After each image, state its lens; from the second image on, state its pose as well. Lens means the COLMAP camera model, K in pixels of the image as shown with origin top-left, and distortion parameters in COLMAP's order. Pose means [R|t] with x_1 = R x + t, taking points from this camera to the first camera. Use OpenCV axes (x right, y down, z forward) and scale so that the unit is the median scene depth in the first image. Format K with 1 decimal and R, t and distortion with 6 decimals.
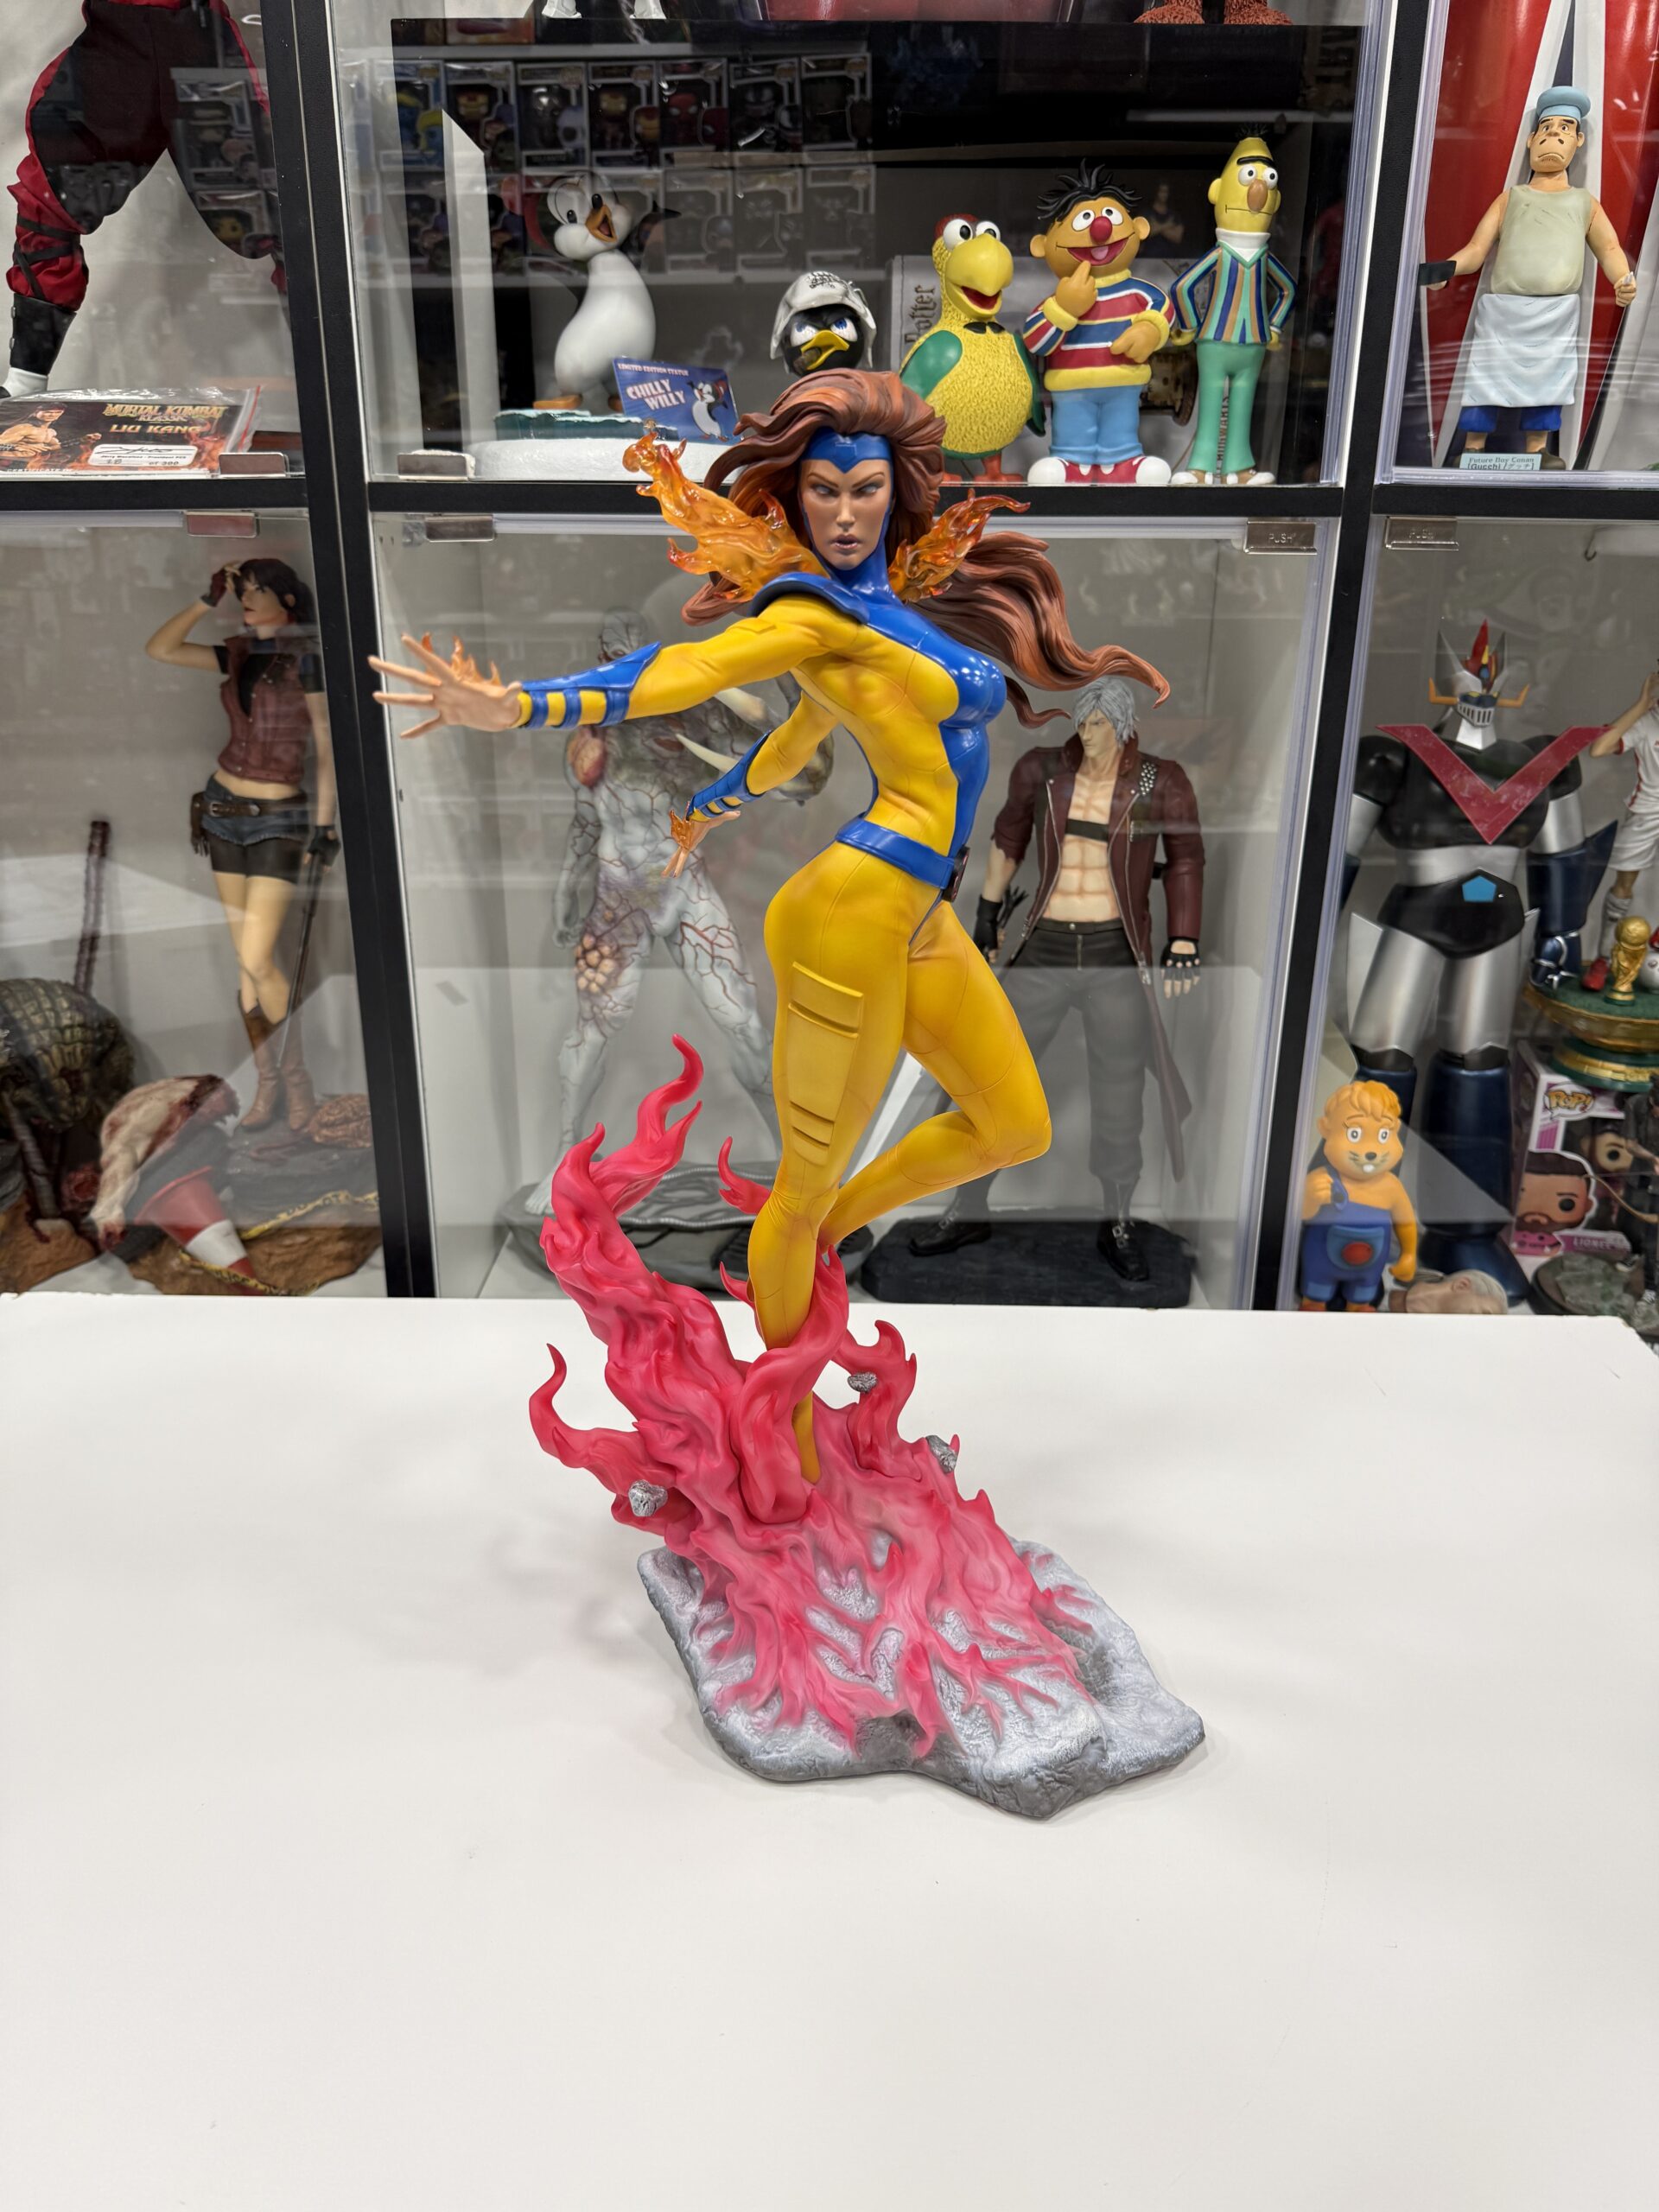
lens RADIAL K [[1598.4, 0, 821.5], [0, 1598.4, 1096.5], [0, 0, 1]] dist [0.018075, -0.027566]
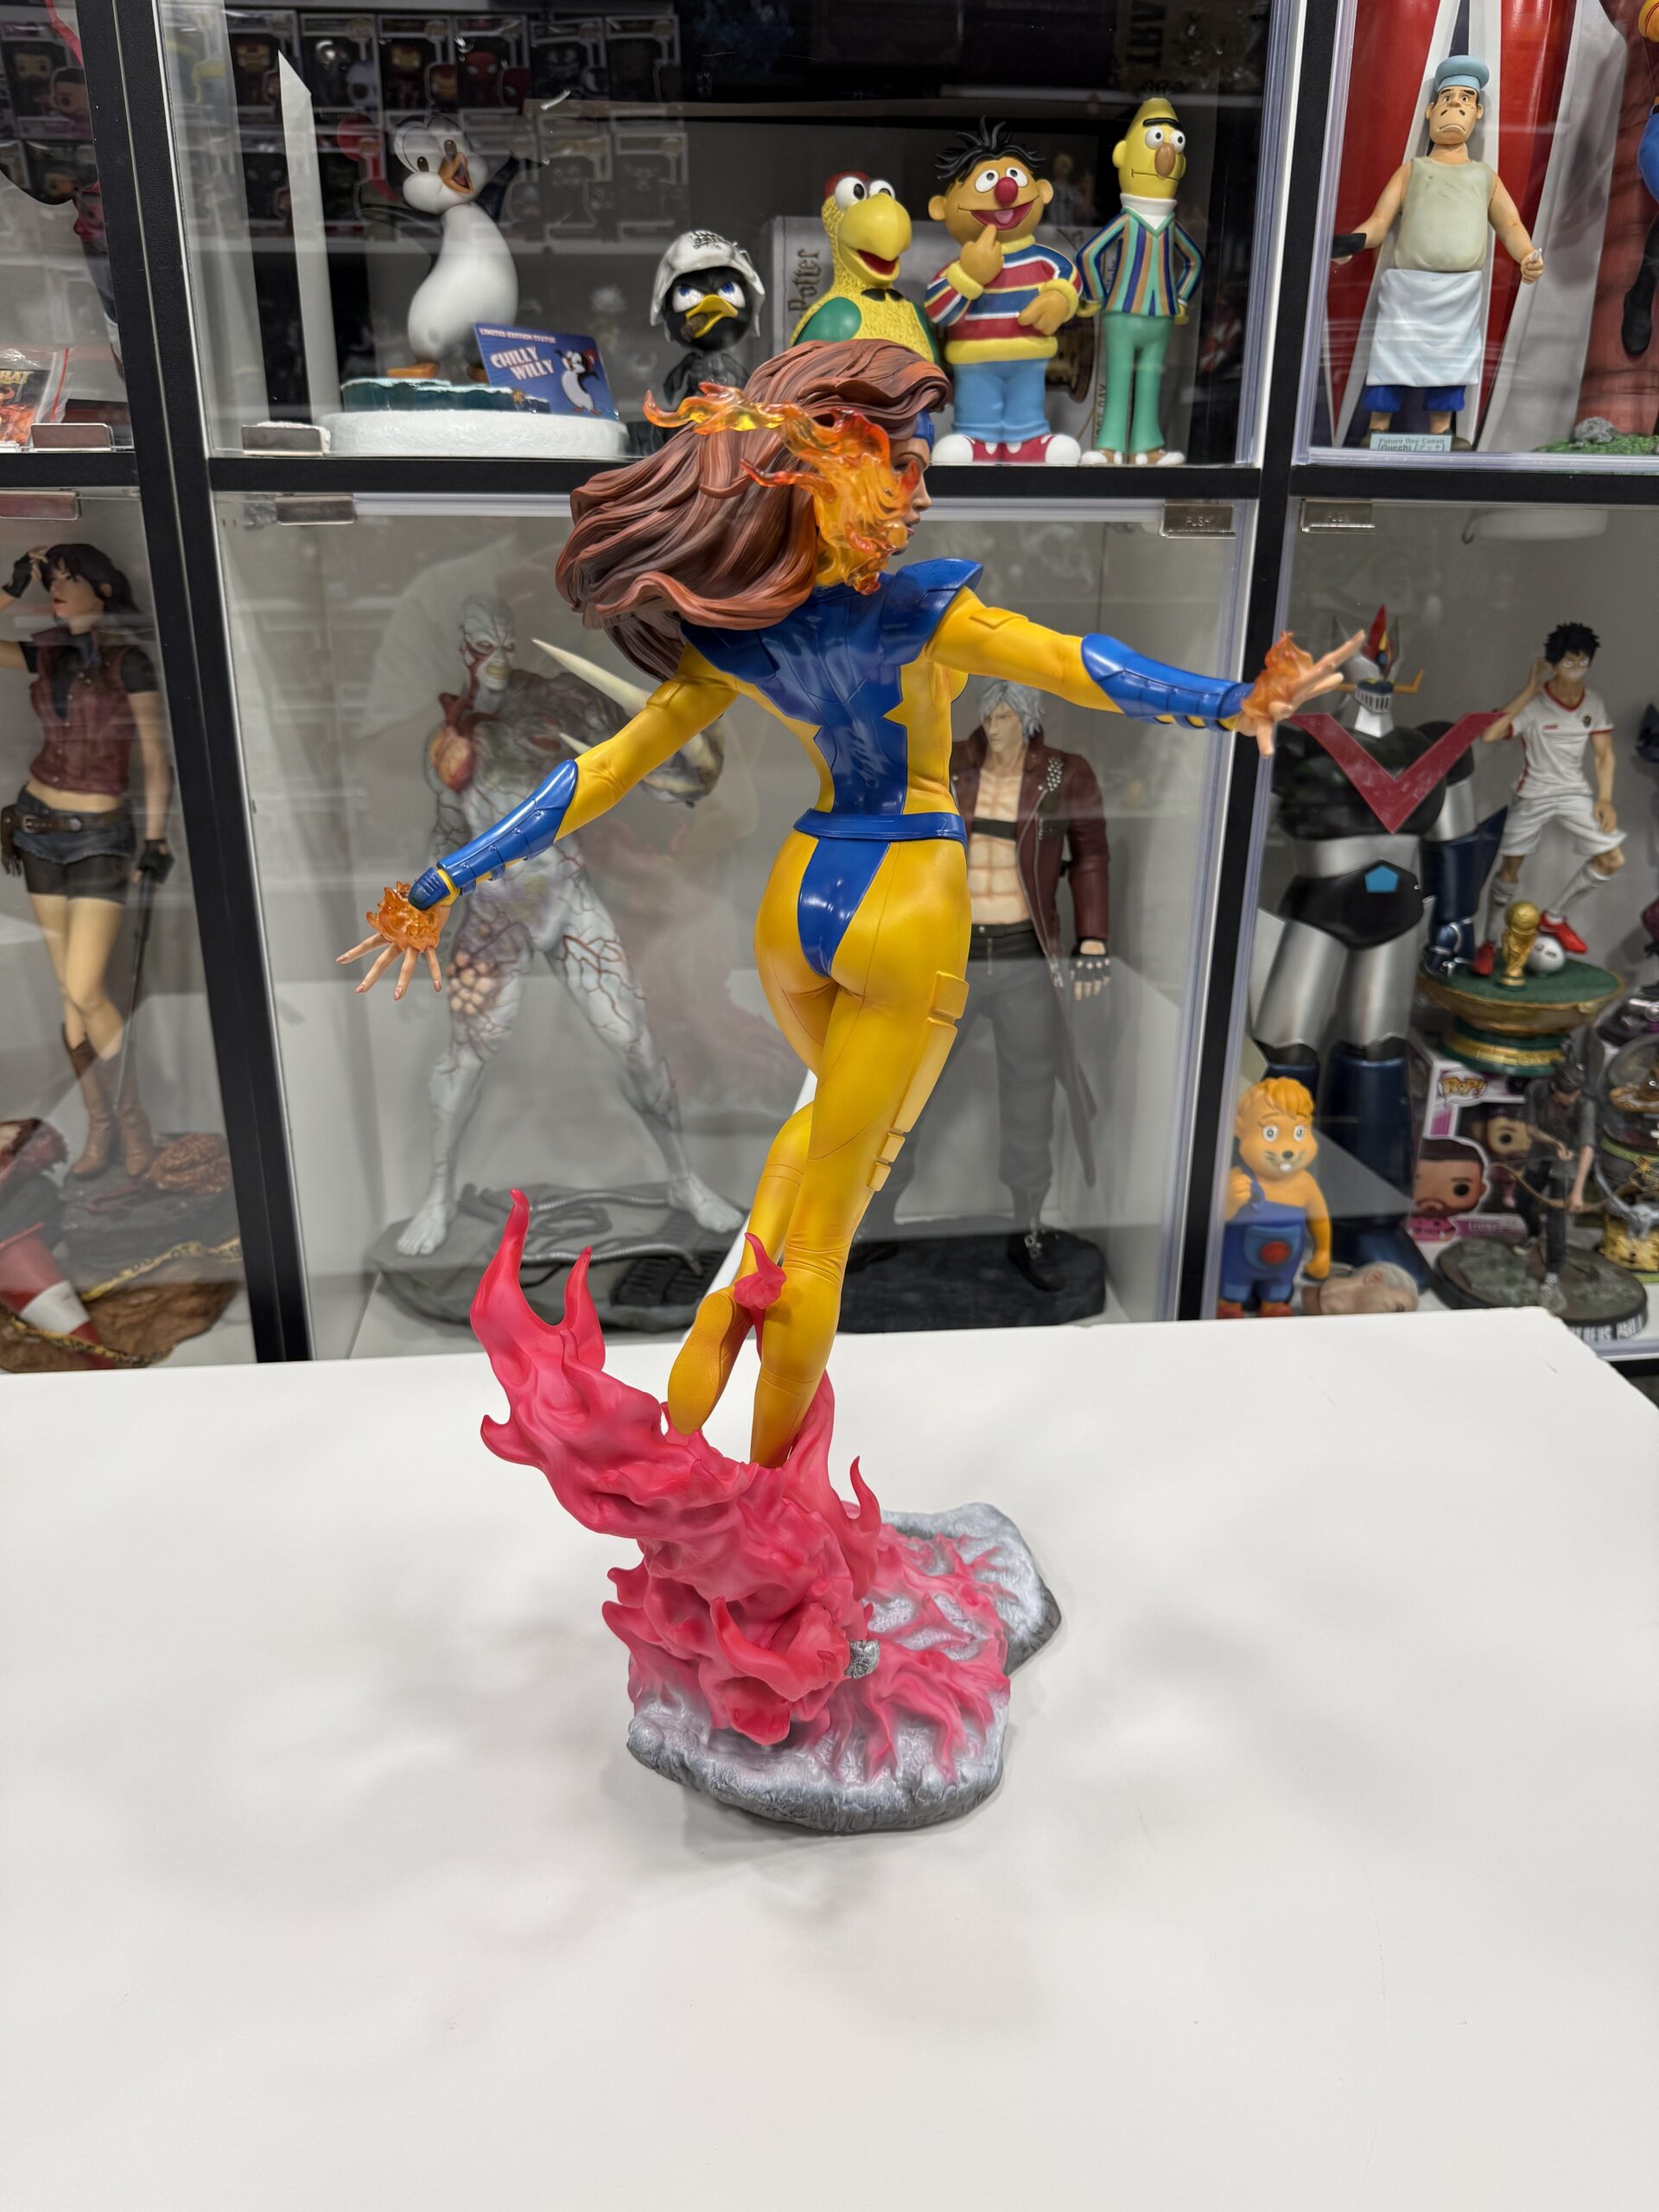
lens RADIAL K [[1598.4, 0, 820.2], [0, 1598.4, 1101.2], [0, 0, 1]] dist [0.018075, -0.027566]
pose [[0.992205, -0.041802, 0.117393, -0.054893], [0.040418, 0.999083, 0.014148, -0.020792], [-0.117876, -0.009293, 0.992985, 0.060937]]
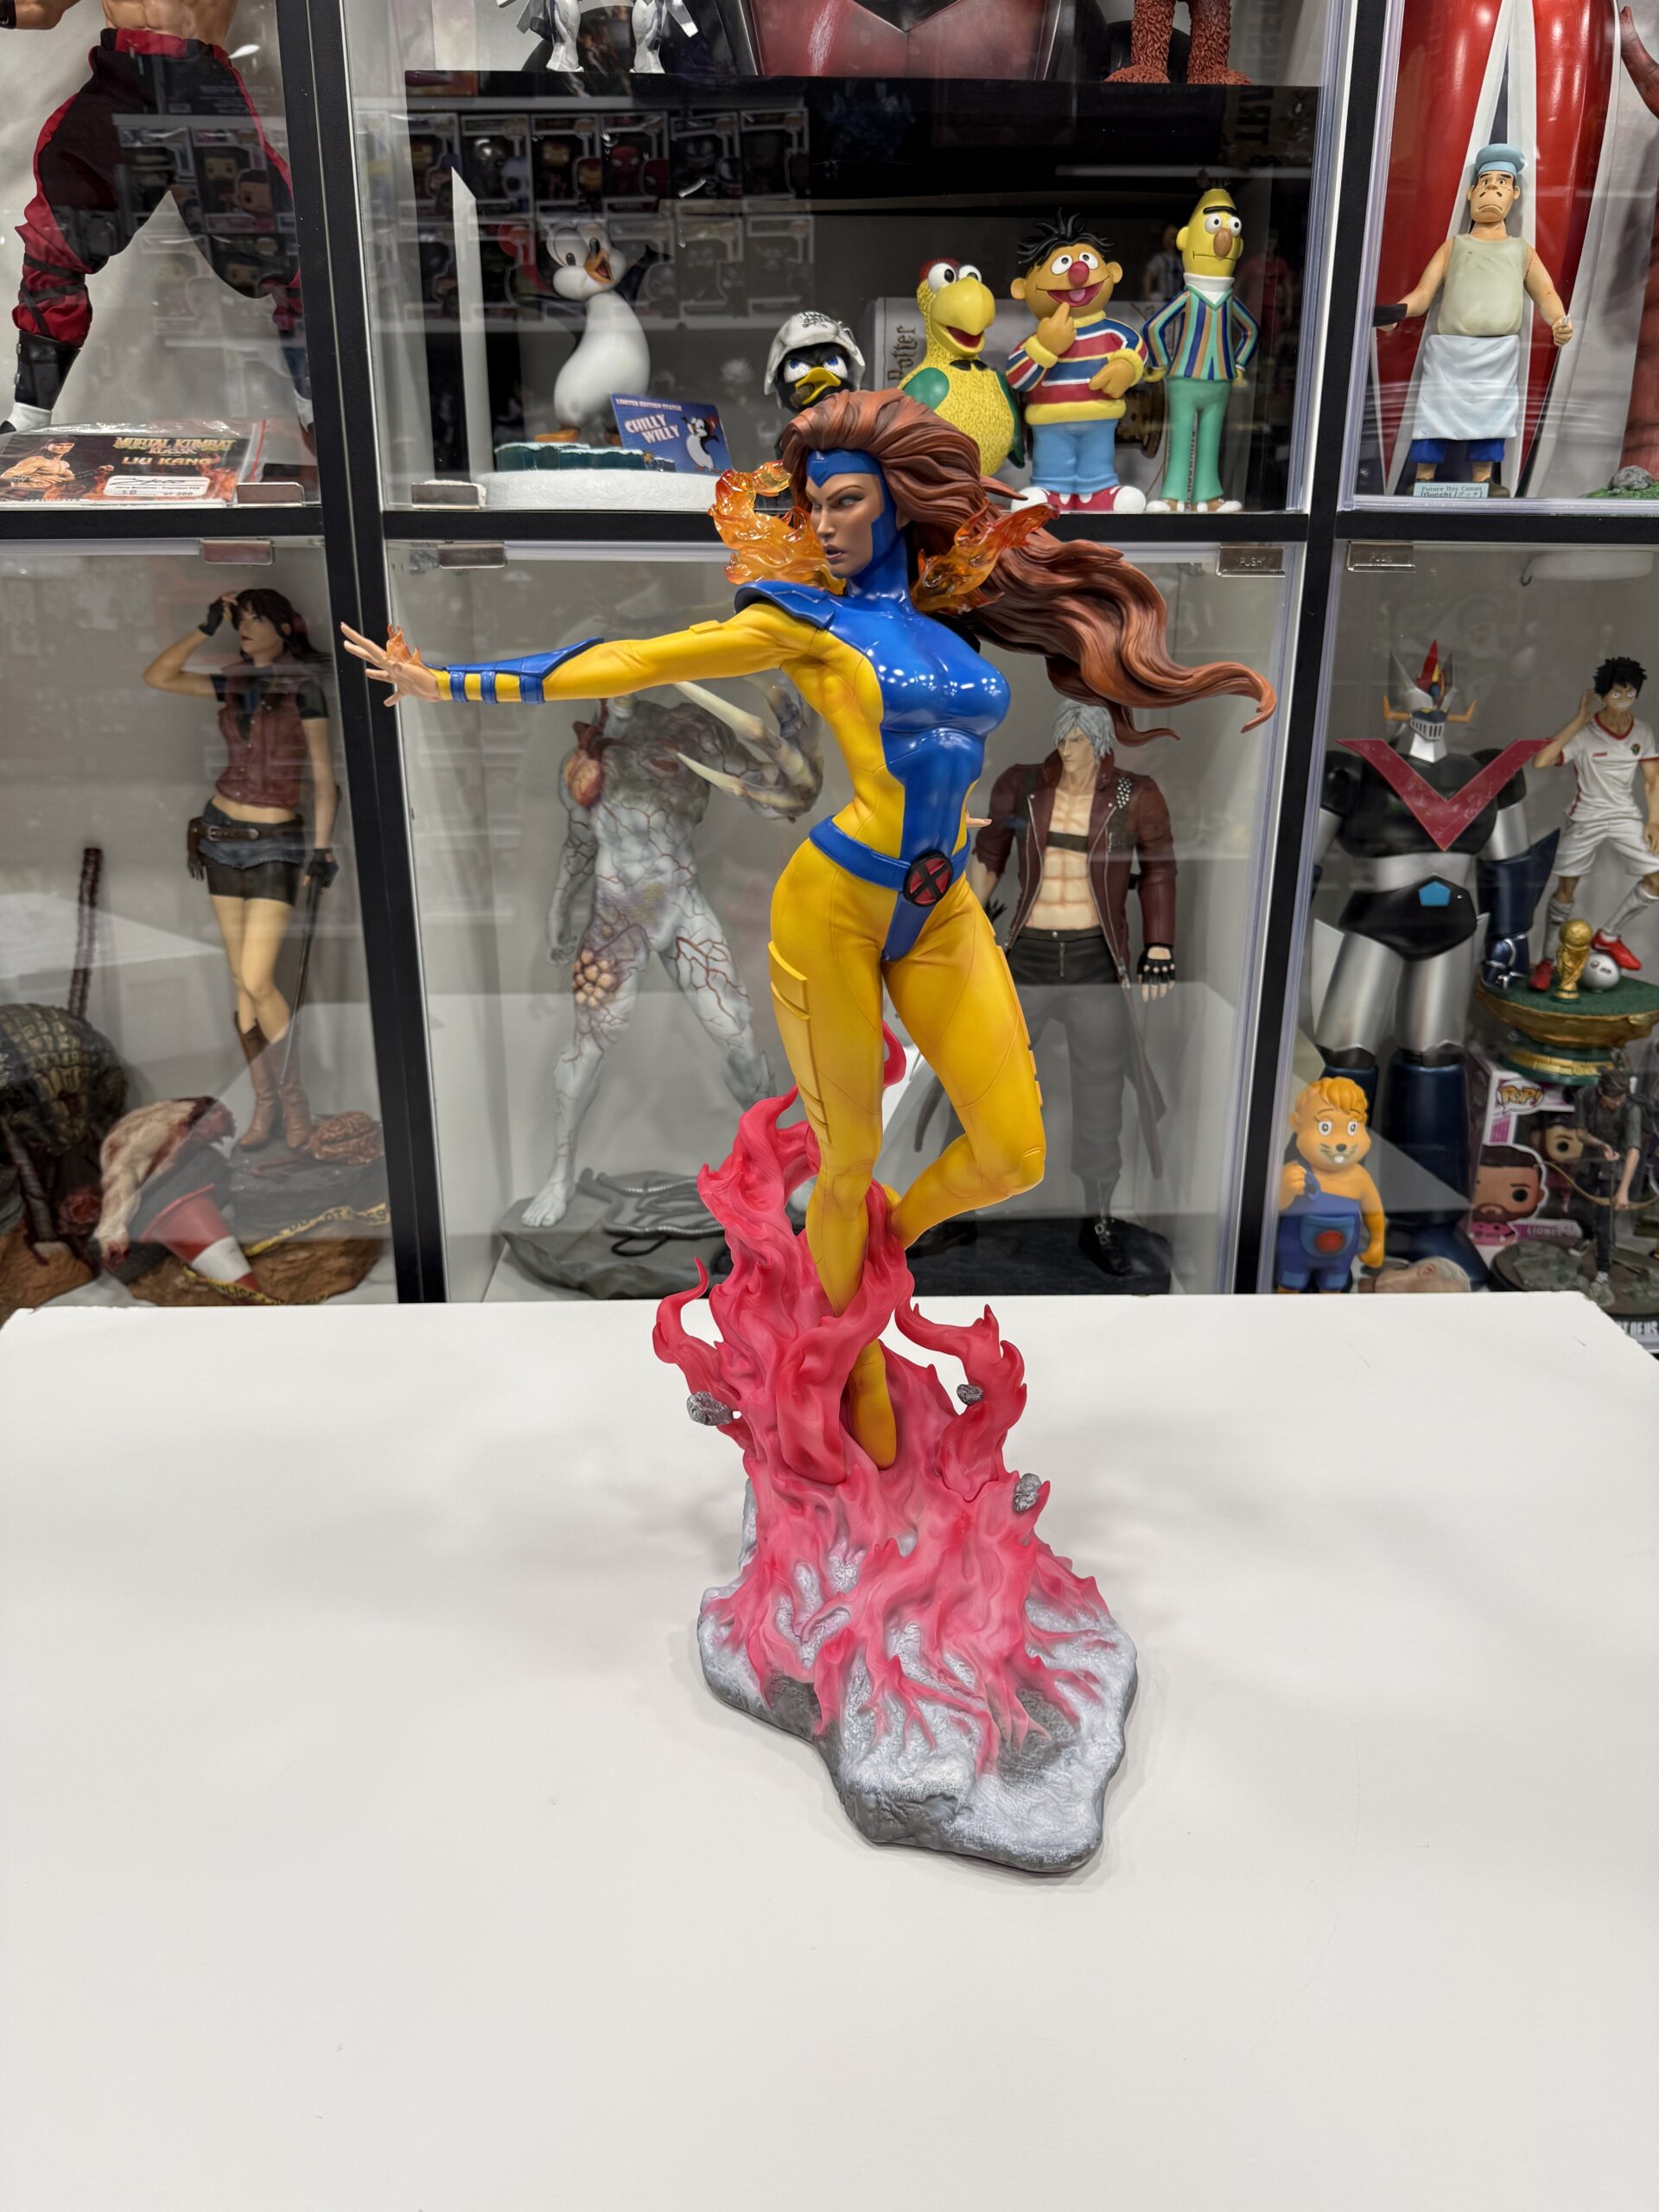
lens RADIAL K [[1598.4, 0, 821.8], [0, 1598.4, 1106.4], [0, 0, 1]] dist [0.018075, -0.027566]
pose [[0.998711, -0.019375, 0.046921, -0.046560], [0.020331, 0.999593, -0.019993, 0.024111], [-0.046514, 0.020922, 0.998699, -0.034839]]
